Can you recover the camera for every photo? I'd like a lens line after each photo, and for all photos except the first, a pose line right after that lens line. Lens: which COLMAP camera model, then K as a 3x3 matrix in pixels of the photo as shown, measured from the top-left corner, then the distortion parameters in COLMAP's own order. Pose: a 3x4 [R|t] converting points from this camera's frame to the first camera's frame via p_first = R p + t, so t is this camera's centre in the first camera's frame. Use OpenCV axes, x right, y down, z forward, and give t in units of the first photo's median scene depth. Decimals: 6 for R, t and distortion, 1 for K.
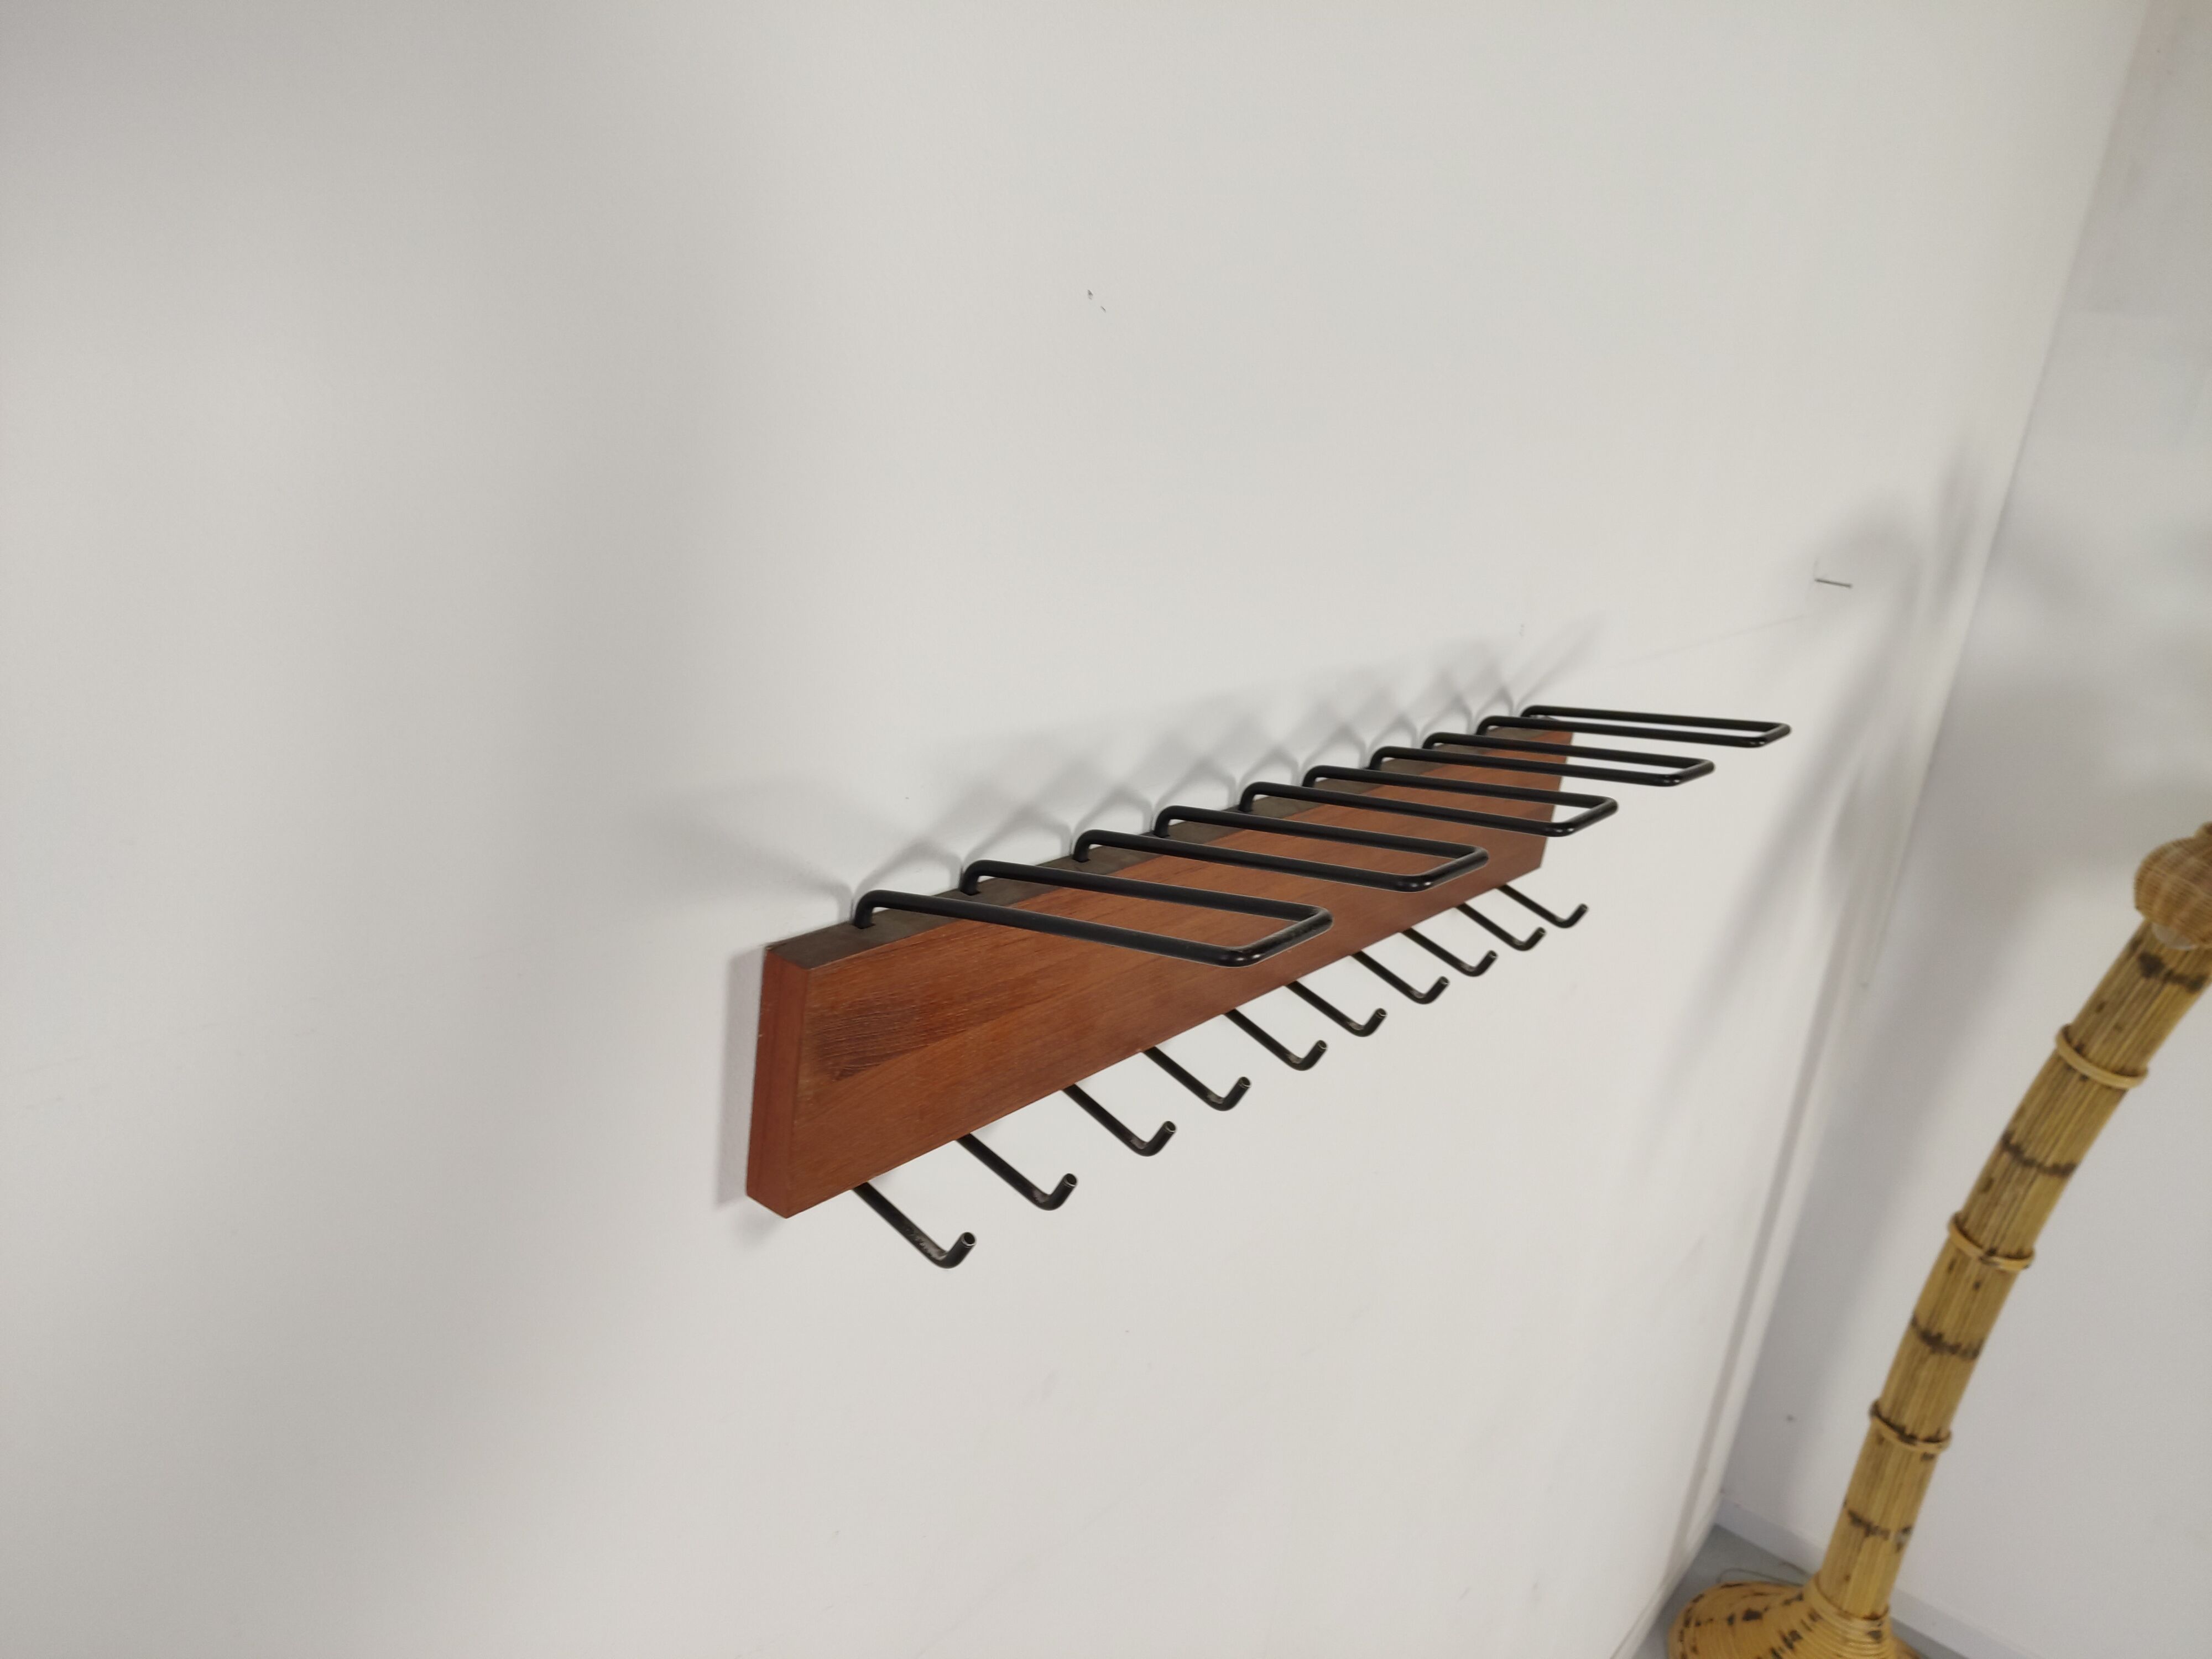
lens RADIAL K [[1719.4, 0, 1054.3], [0, 1719.4, 826.2], [0, 0, 1]] dist [0.005067, -0.044422]
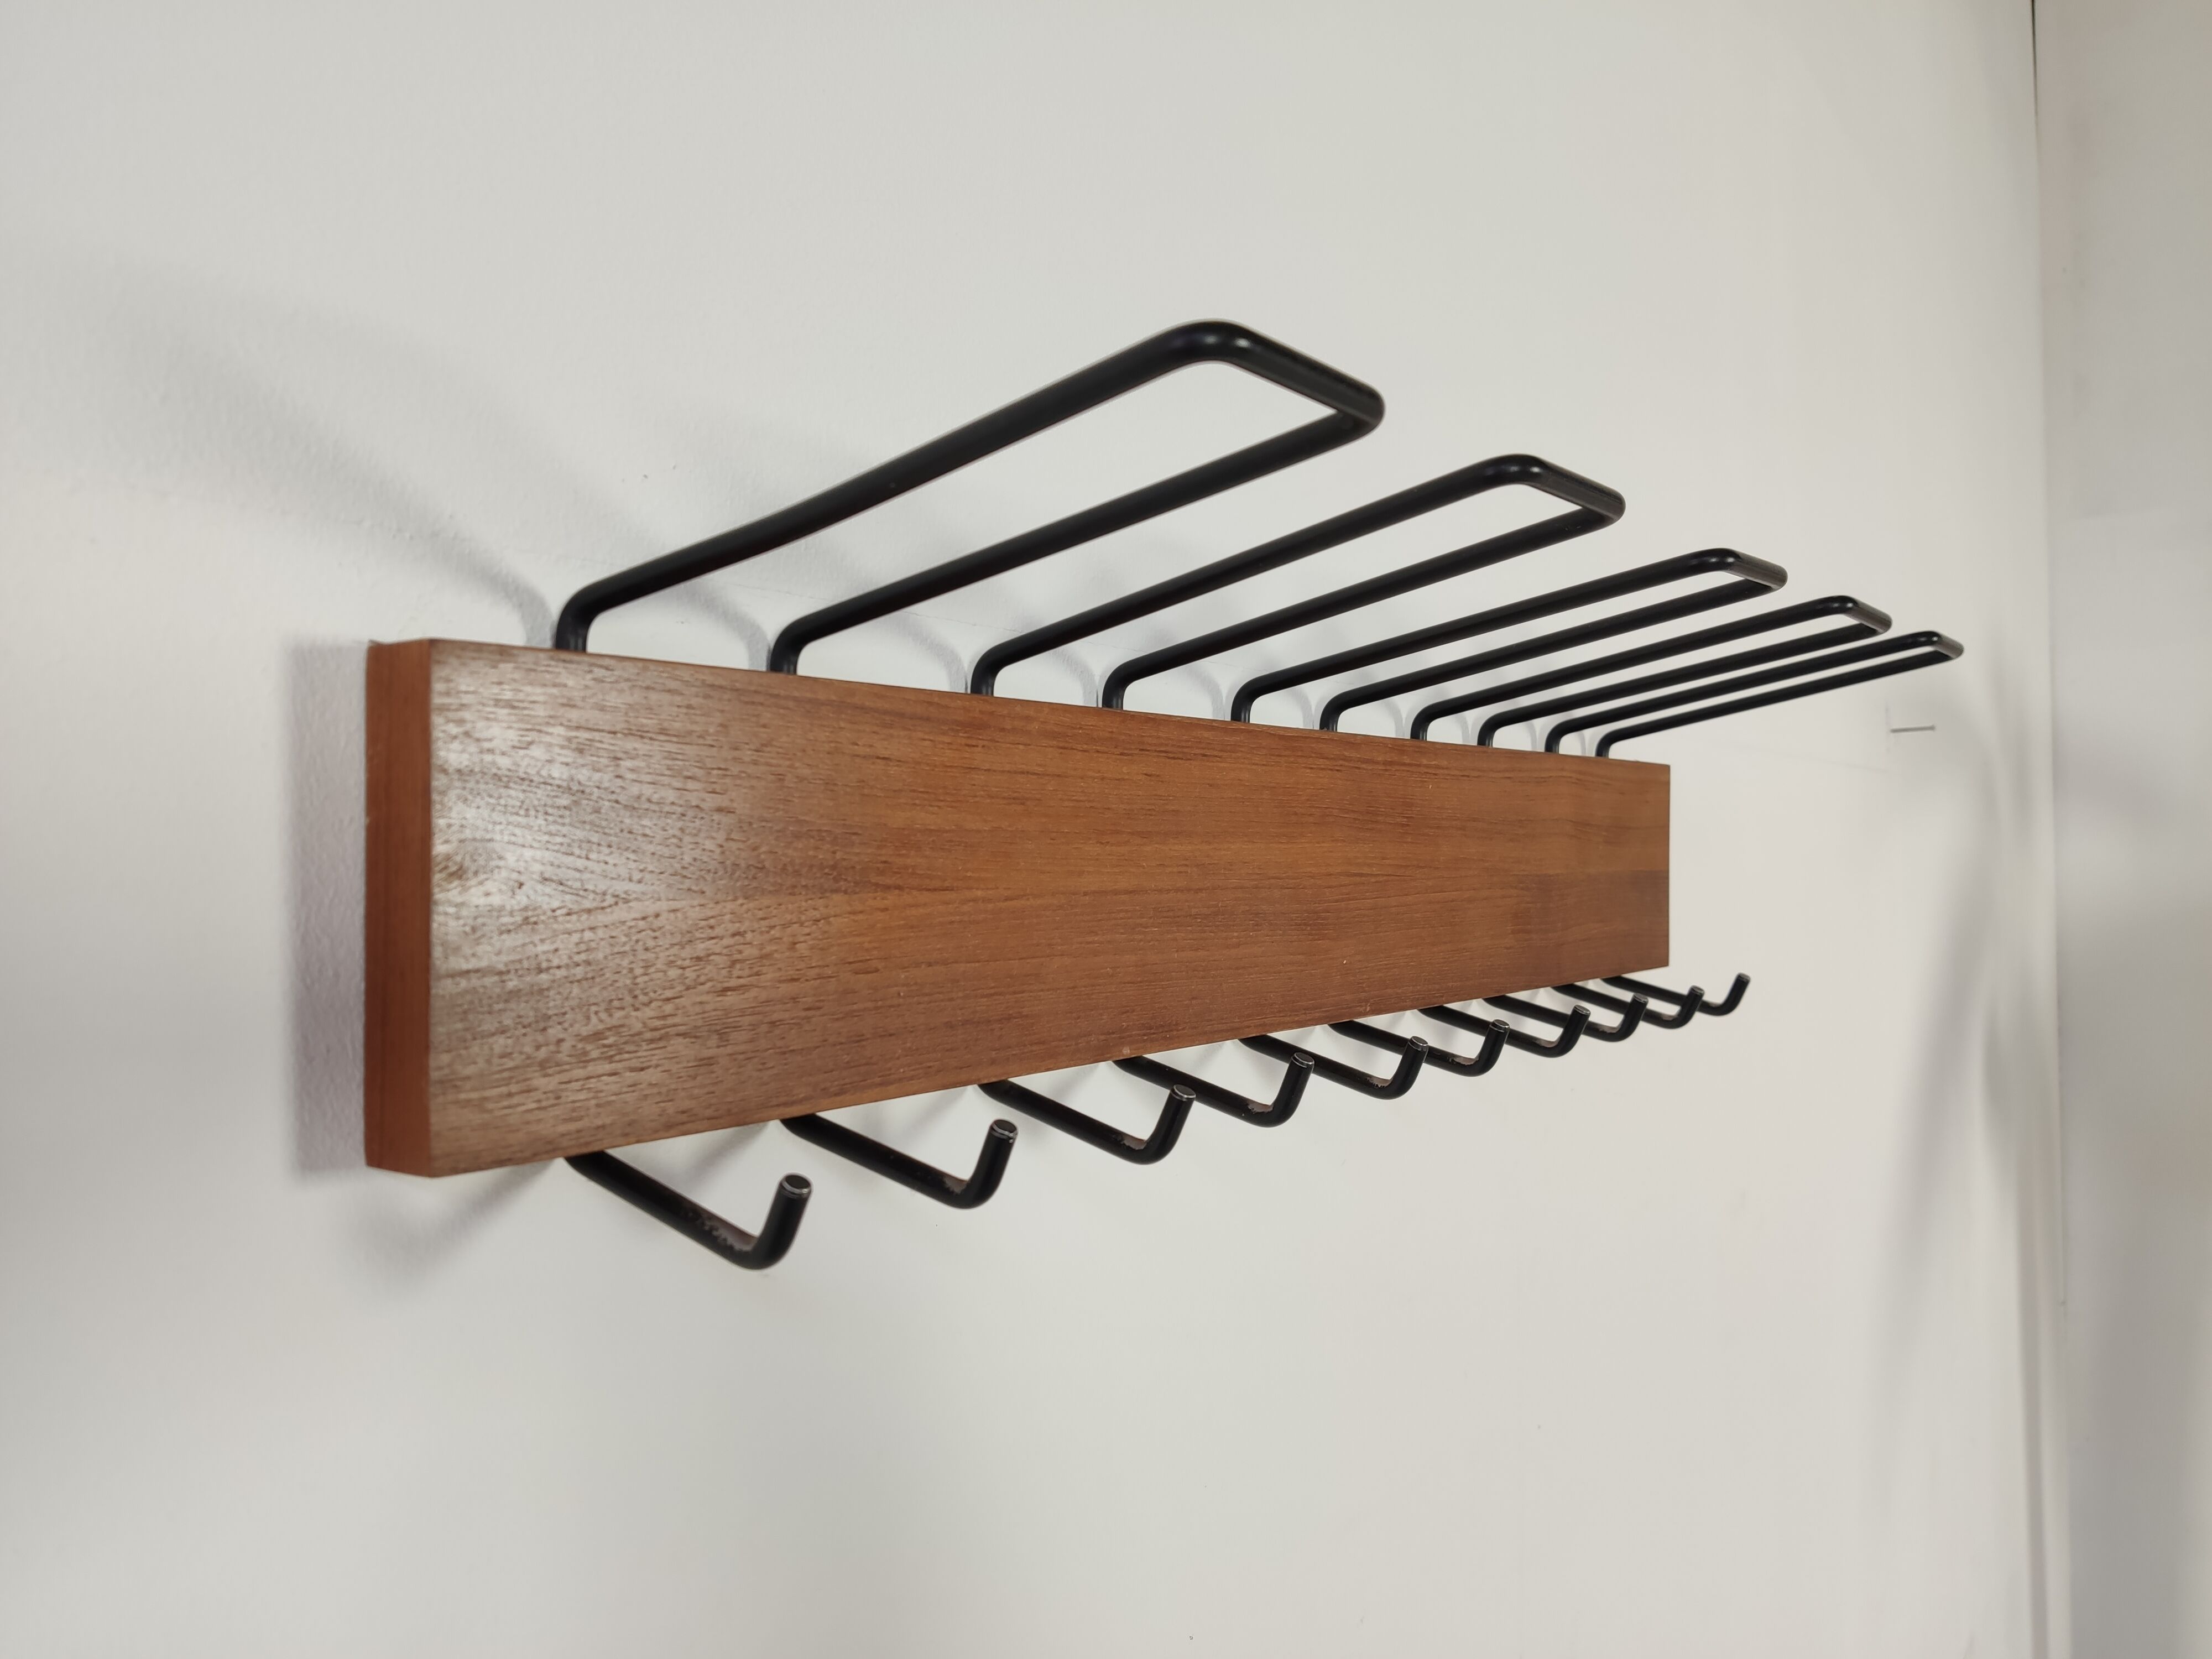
lens RADIAL K [[1719.4, 0, 1086.0], [0, 1719.4, 833.4], [0, 0, 1]] dist [0.005067, -0.044422]
pose [[0.991584, -0.125557, 0.031563, 0.013521], [0.128868, 0.933901, -0.333499, 0.138703], [0.012396, 0.334760, 0.942222, 0.209597]]
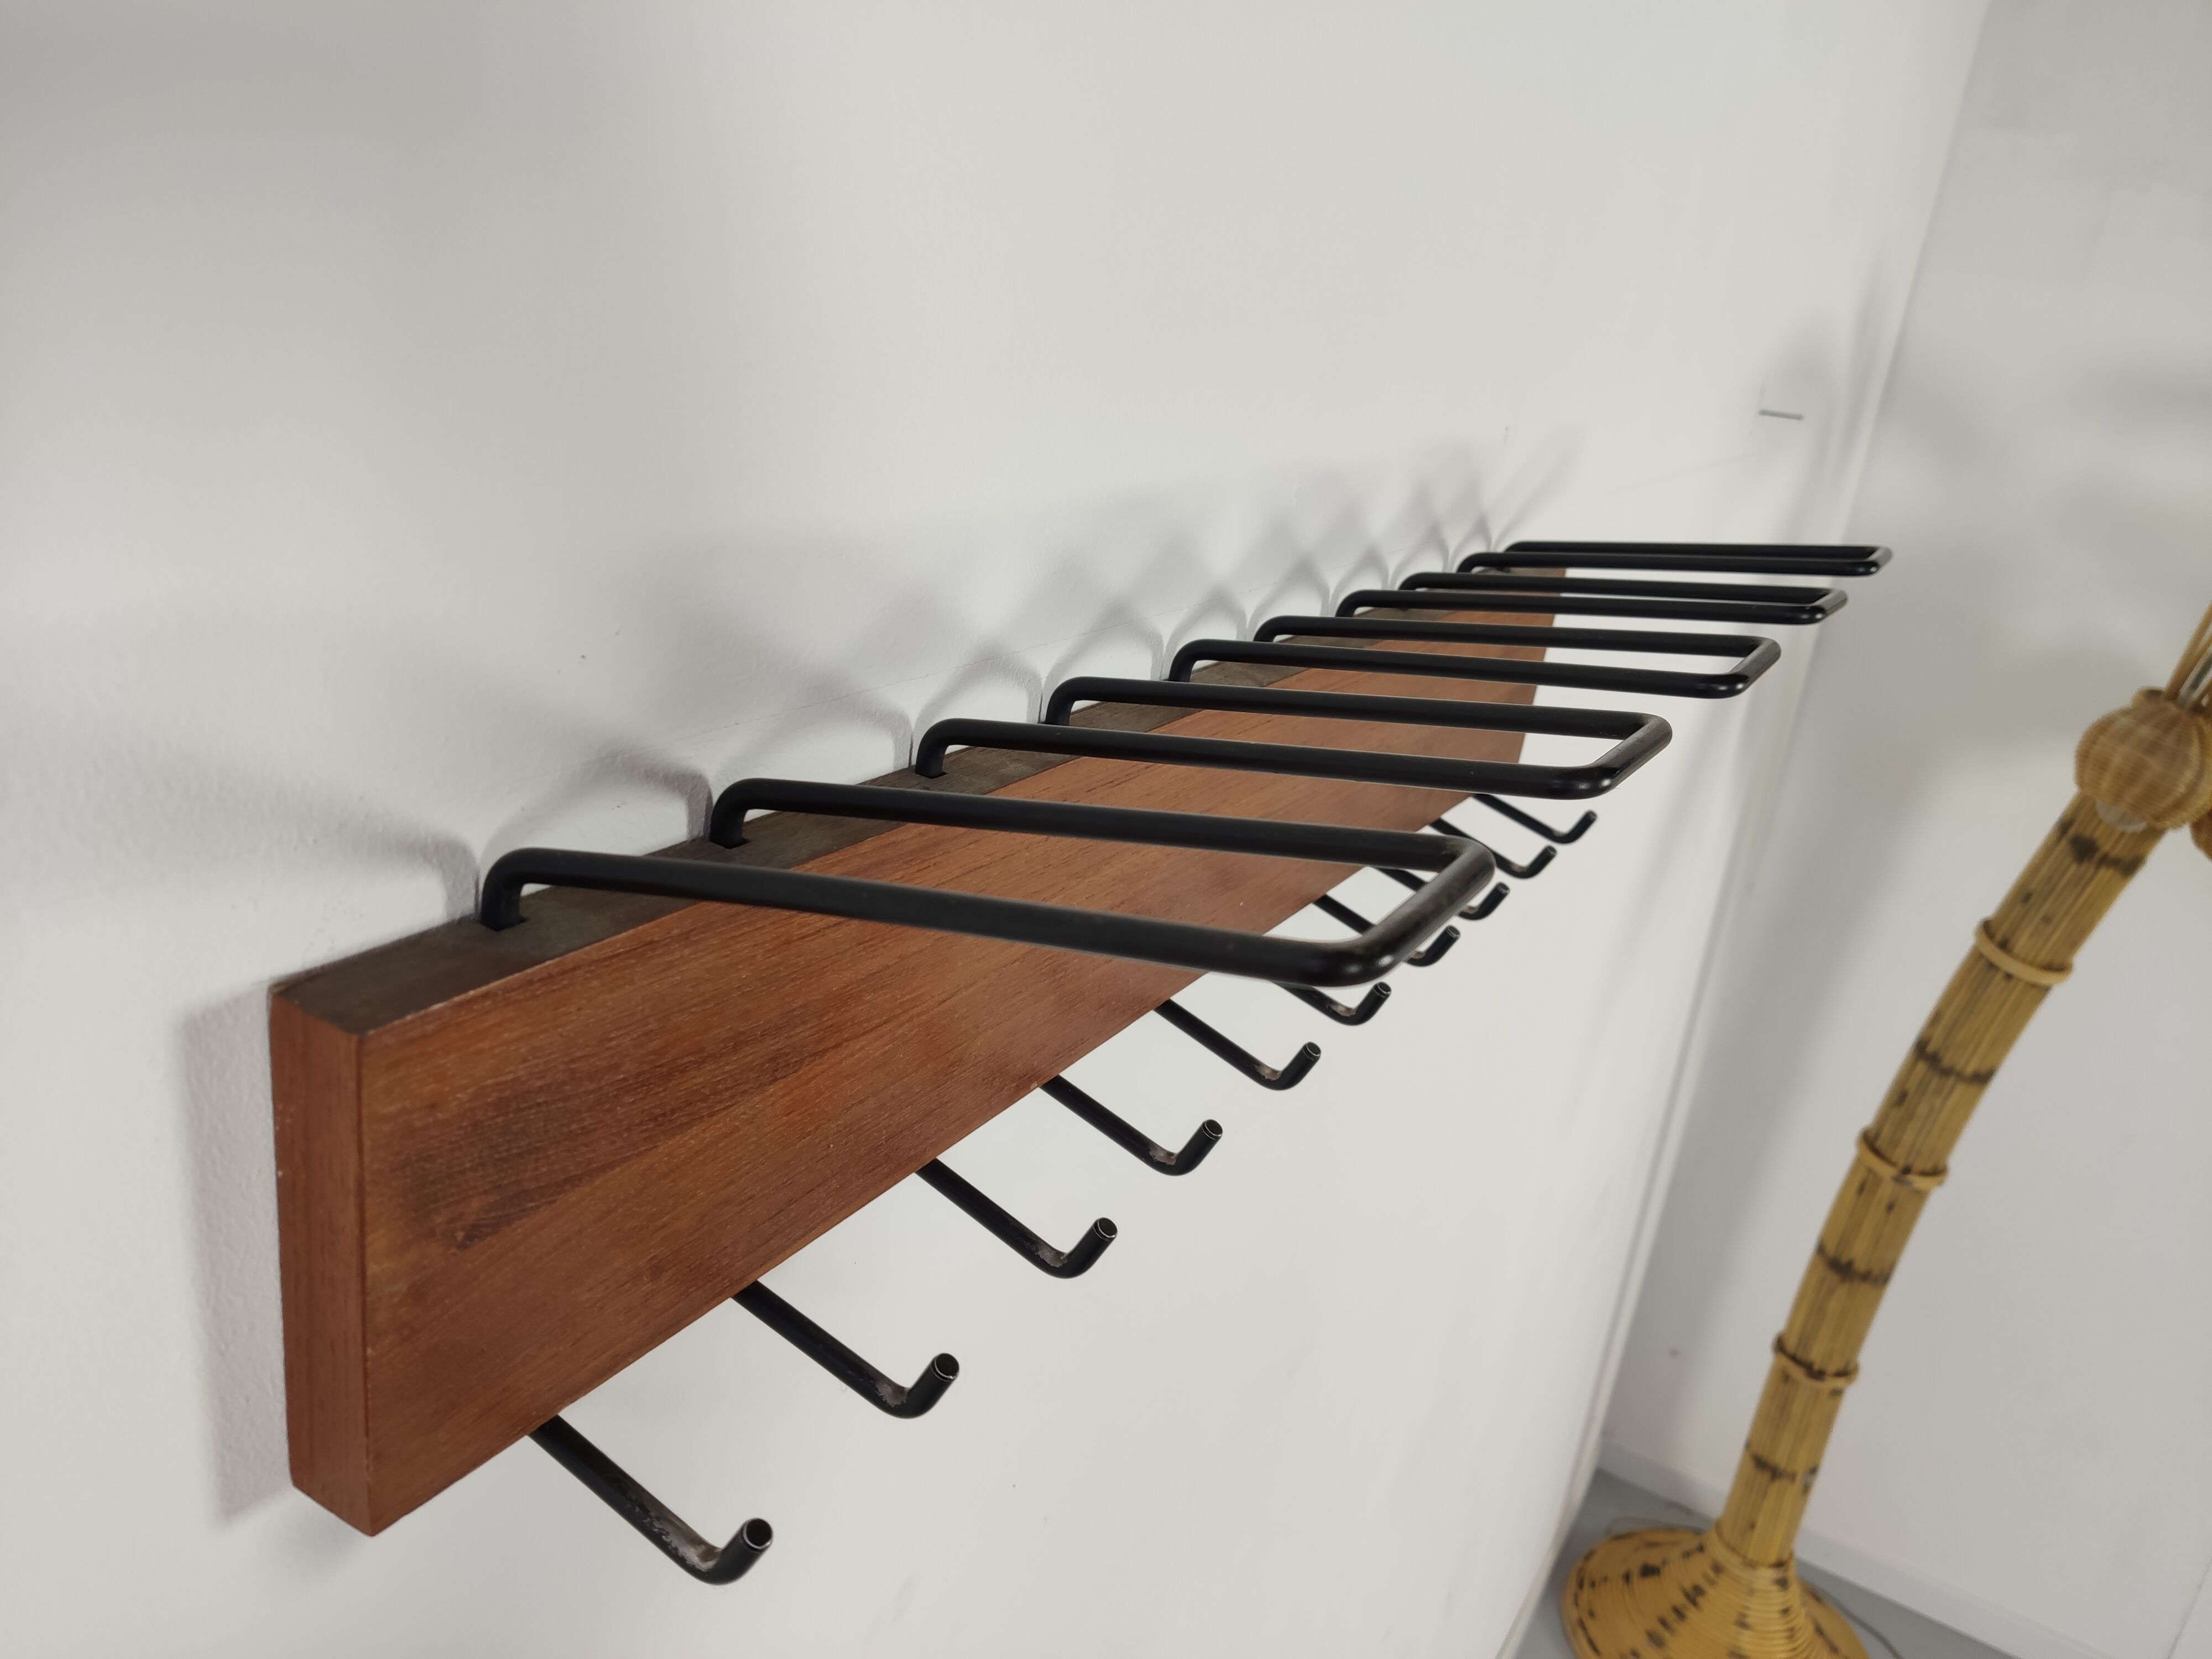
lens RADIAL K [[1719.4, 0, 1079.0], [0, 1719.4, 815.1], [0, 0, 1]] dist [0.005067, -0.044422]
pose [[0.989605, -0.047688, 0.135672, -0.006554], [0.042836, 0.998342, 0.038461, 0.006851], [-0.137281, -0.032250, 0.990007, 0.214737]]
